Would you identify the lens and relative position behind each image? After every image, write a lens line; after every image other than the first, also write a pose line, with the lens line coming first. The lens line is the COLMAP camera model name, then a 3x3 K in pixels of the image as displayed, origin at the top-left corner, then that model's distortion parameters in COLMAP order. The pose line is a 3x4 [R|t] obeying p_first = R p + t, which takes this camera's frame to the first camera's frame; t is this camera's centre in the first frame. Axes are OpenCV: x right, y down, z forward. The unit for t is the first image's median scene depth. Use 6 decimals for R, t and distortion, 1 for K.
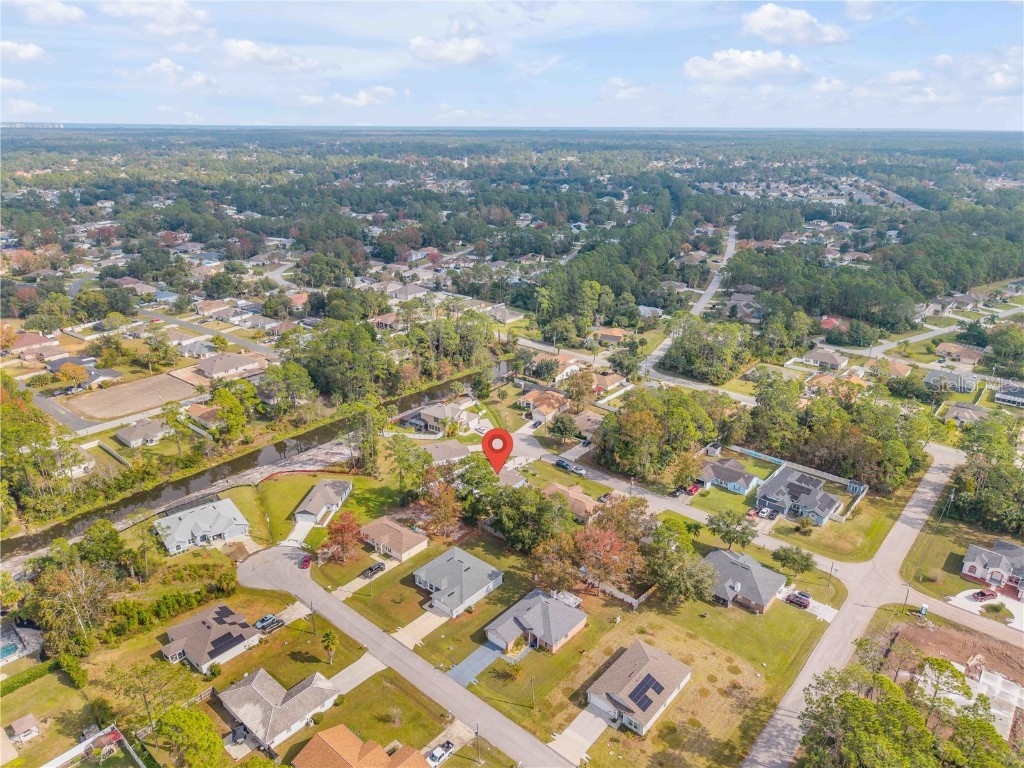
lens RADIAL K [[686.2, 0, 512.0], [0, 686.2, 384.0], [0, 0, 1]] dist [0.016721, -0.017233]
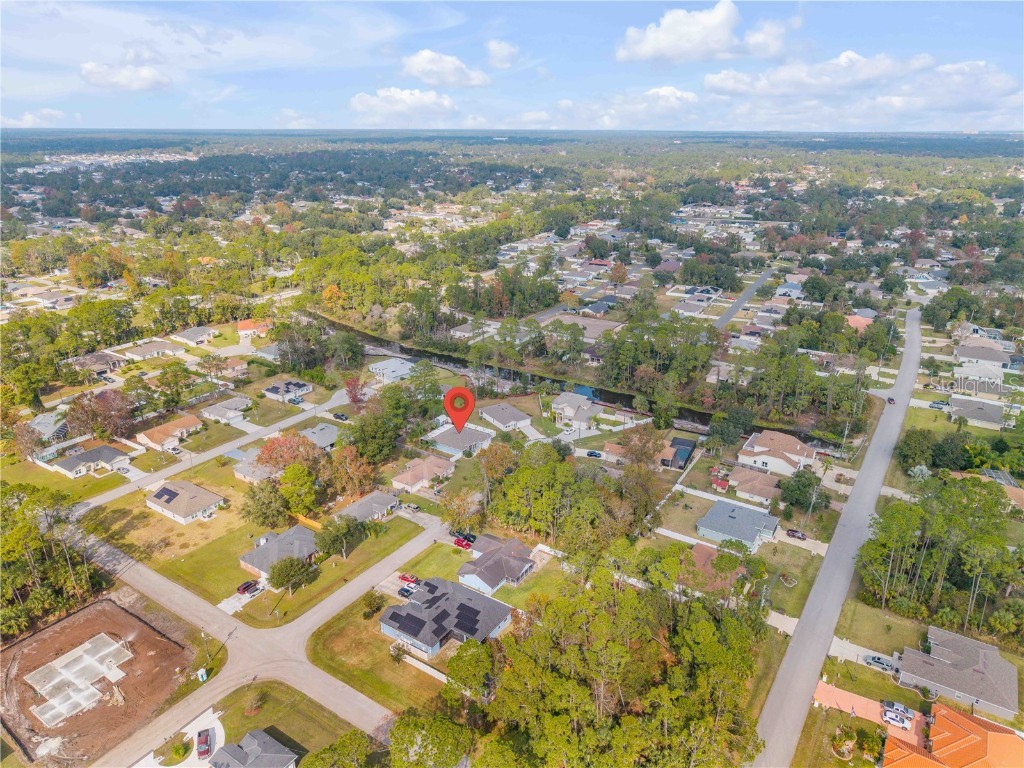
lens RADIAL K [[686.2, 0, 512.0], [0, 686.2, 384.0], [0, 0, 1]] dist [0.016721, -0.017233]
pose [[0.132971, 0.345560, -0.928928, 1.383721], [-0.359853, 0.890124, 0.279615, -0.397625], [0.923485, 0.297097, 0.242712, 1.081426]]
